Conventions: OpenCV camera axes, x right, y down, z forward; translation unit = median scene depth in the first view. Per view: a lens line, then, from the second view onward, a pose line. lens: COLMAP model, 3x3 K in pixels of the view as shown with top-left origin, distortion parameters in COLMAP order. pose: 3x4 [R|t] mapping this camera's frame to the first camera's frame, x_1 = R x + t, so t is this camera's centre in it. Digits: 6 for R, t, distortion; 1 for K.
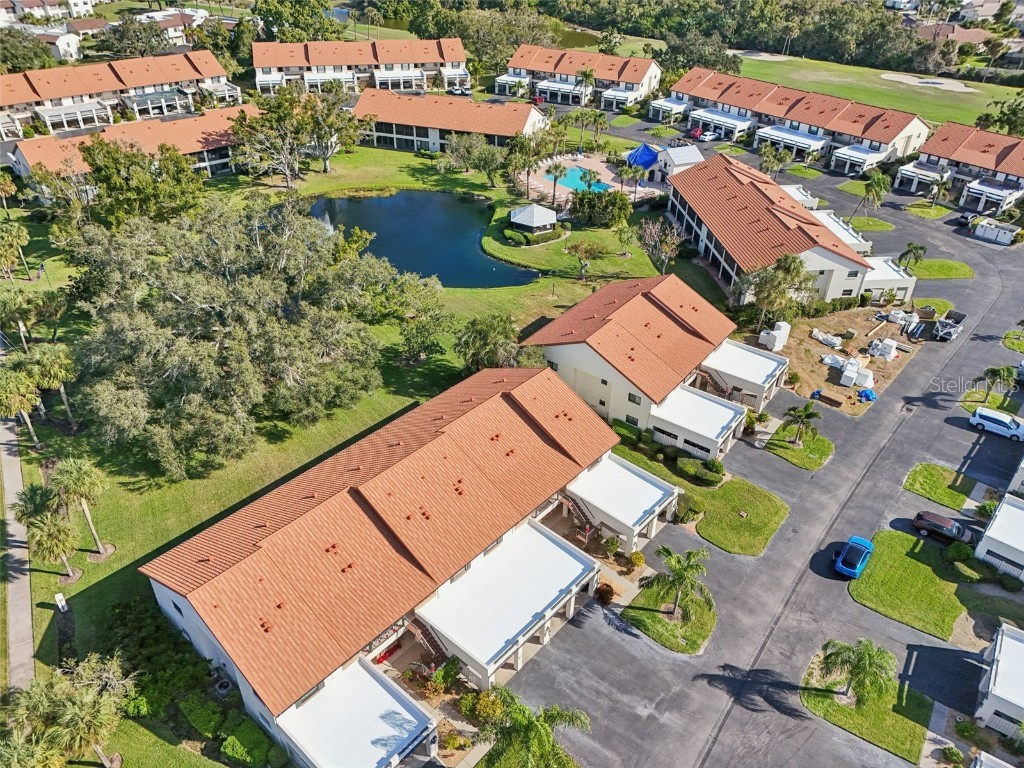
lens RADIAL K [[754.4, 0, 512.0], [0, 754.4, 384.0], [0, 0, 1]] dist [0.065089, -0.058525]
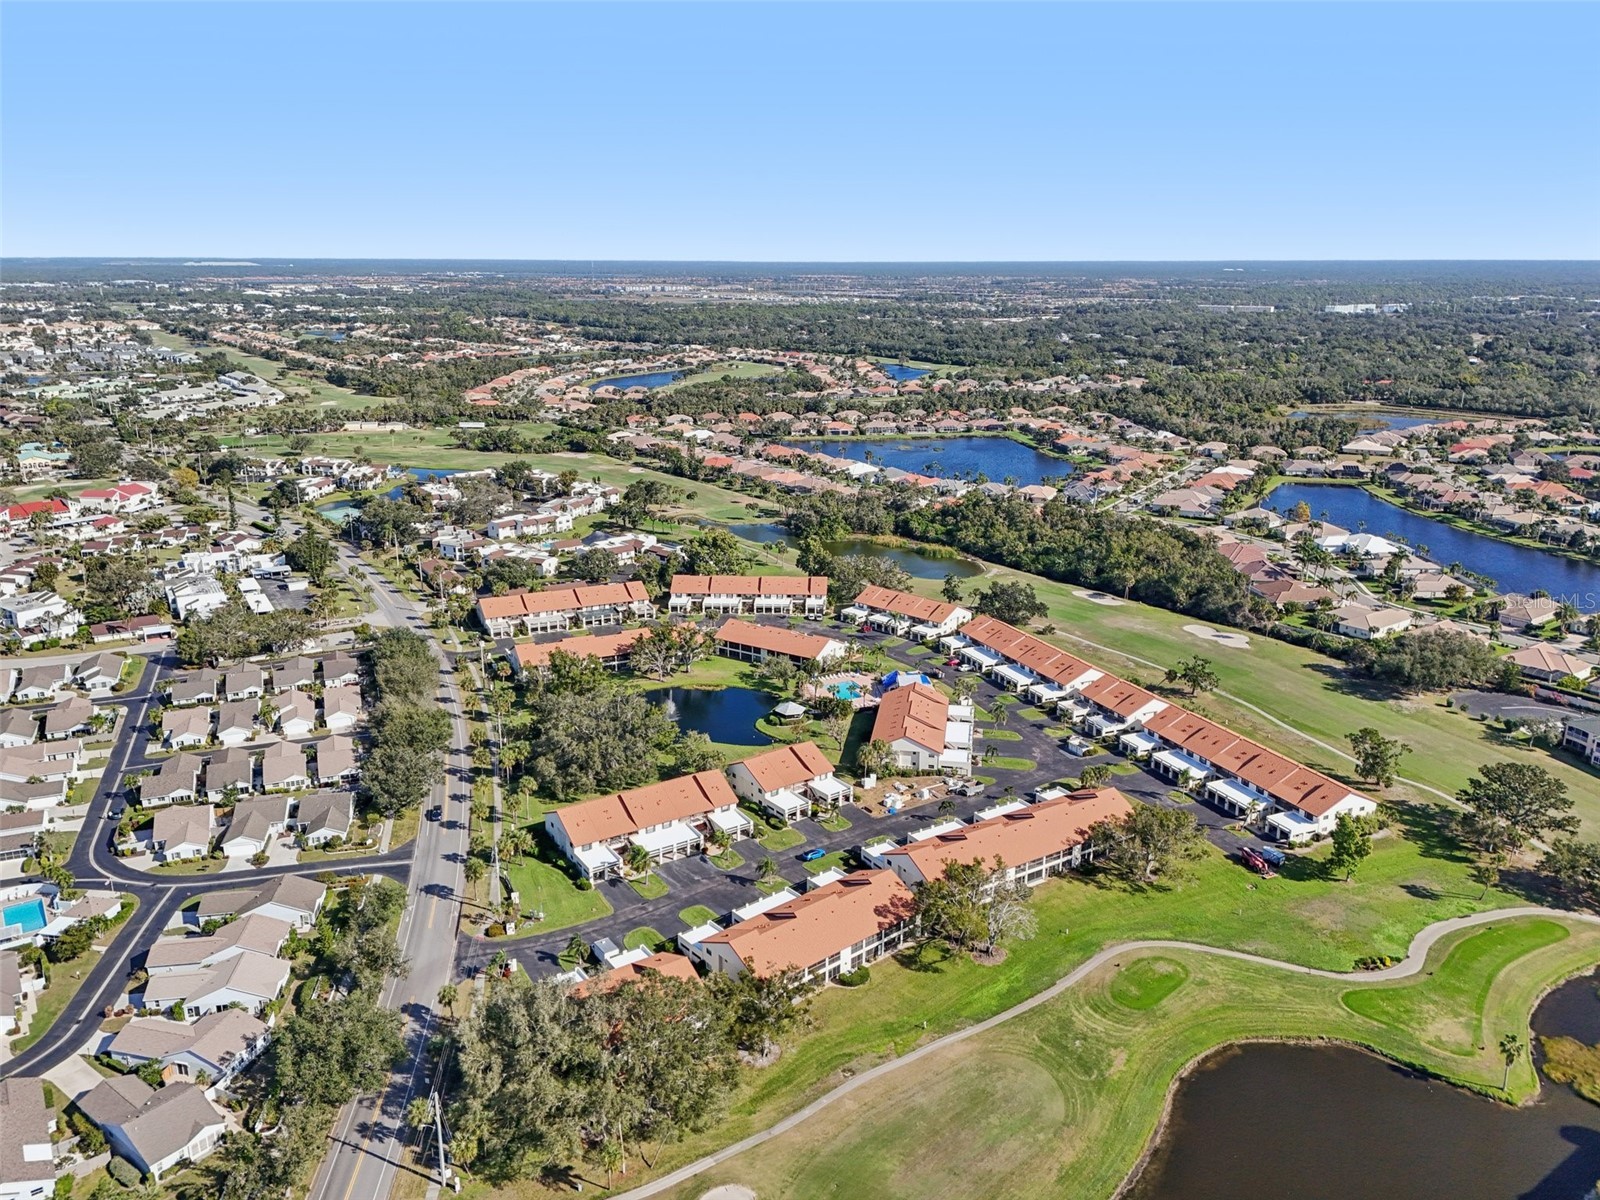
lens RADIAL K [[1139.5, 0, 804.9], [0, 1139.5, 604.2], [0, 0, 1]] dist [0.171668, -0.375650]
pose [[0.965847, 0.062980, -0.251342, 0.649014], [-0.138393, 0.945451, -0.294908, 0.279457], [0.219058, 0.319620, 0.921877, -1.307745]]
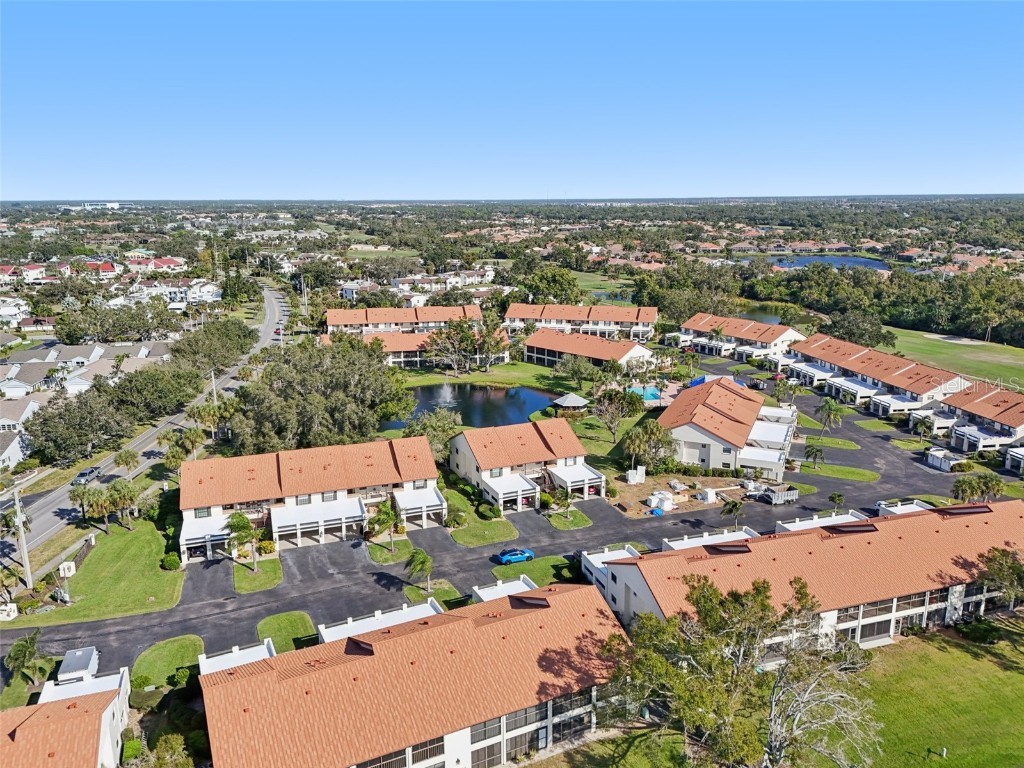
lens RADIAL K [[754.4, 0, 512.0], [0, 754.4, 384.0], [0, 0, 1]] dist [0.065089, -0.058525]
pose [[0.871656, 0.095725, -0.480678, 0.595592], [-0.258249, 0.923255, -0.284444, 0.175792], [0.416560, 0.372072, 0.829482, -0.230027]]
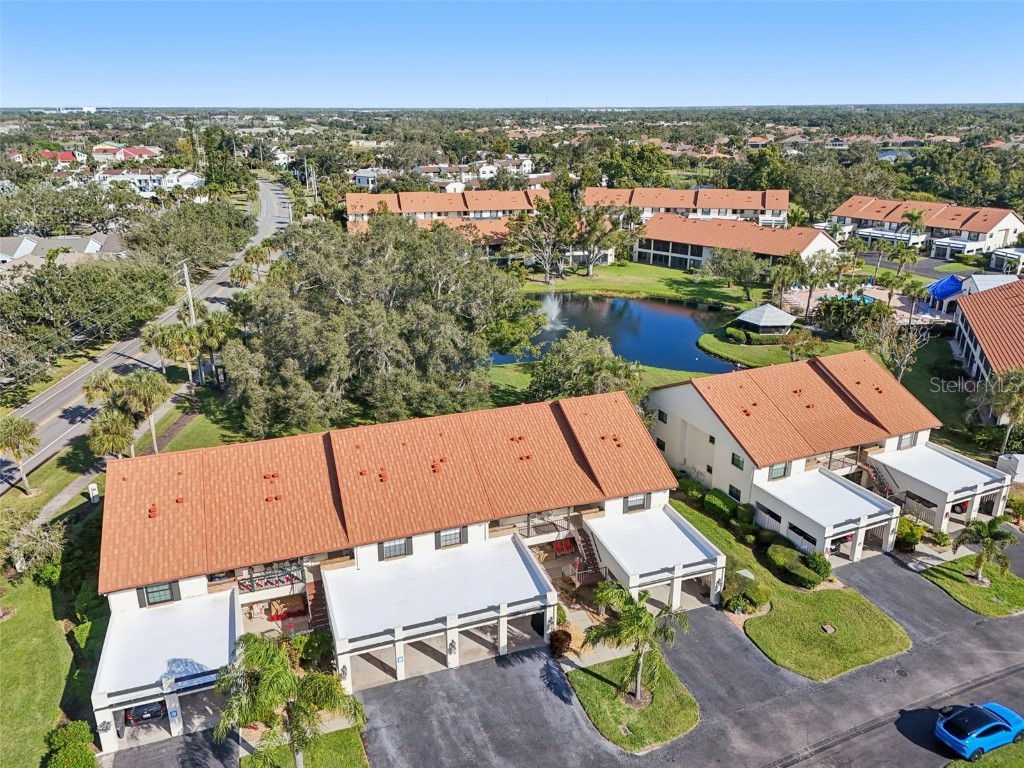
lens RADIAL K [[754.4, 0, 512.0], [0, 754.4, 384.0], [0, 0, 1]] dist [0.065089, -0.058525]
pose [[0.875027, 0.146327, -0.461429, 0.185178], [-0.255026, 0.949557, -0.182494, 0.087421], [0.411449, 0.277364, 0.868205, 0.124291]]
